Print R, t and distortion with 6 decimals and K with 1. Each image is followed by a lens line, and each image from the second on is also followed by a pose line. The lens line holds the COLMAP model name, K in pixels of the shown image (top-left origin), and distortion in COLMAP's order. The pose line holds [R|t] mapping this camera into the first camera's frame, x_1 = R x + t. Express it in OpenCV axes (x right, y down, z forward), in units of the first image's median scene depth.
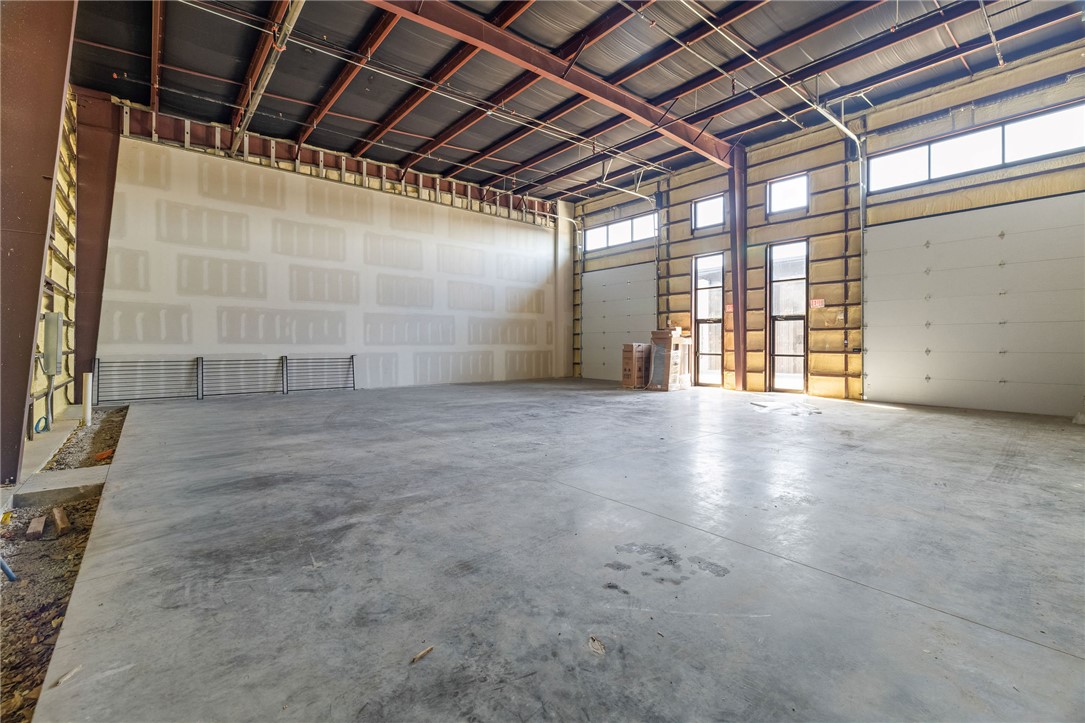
lens RADIAL K [[469.6, 0, 537.8], [0, 469.6, 358.1], [0, 0, 1]] dist [-0.000341, -0.000151]
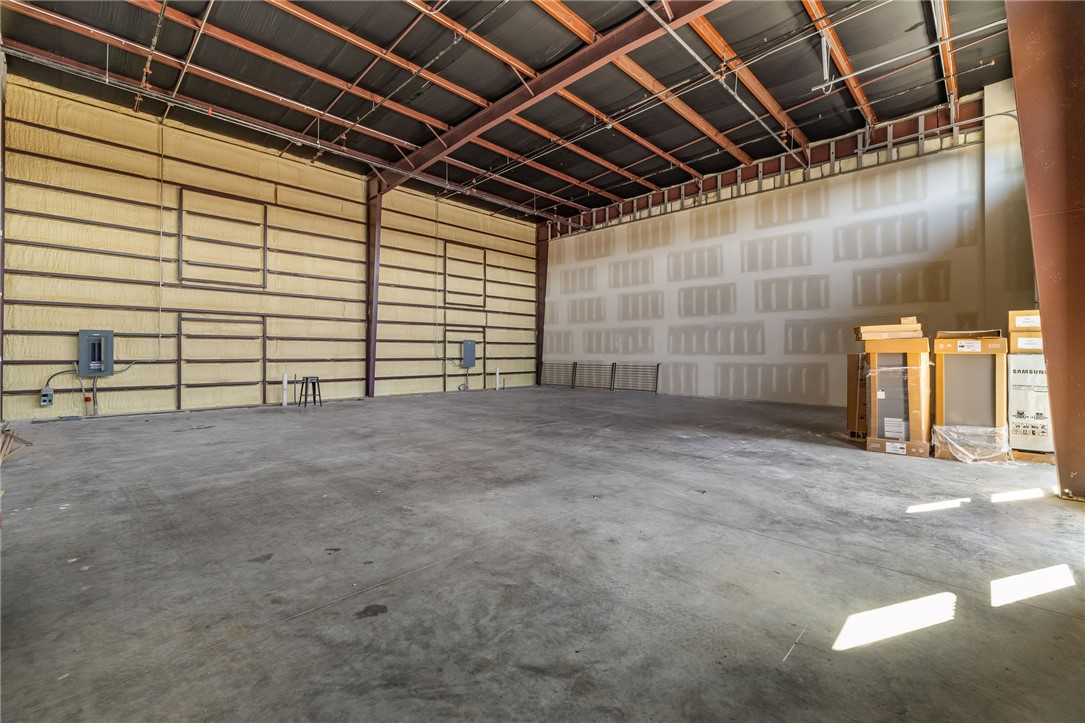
lens RADIAL K [[462.3, 0, 535.7], [0, 462.3, 358.9], [0, 0, 1]] dist [-0.000425, -0.000124]
pose [[0.106001, 0.010610, -0.994309, 0.712258], [-0.026903, 0.999608, 0.007799, -0.019060], [0.994002, 0.025923, 0.106245, 0.599510]]
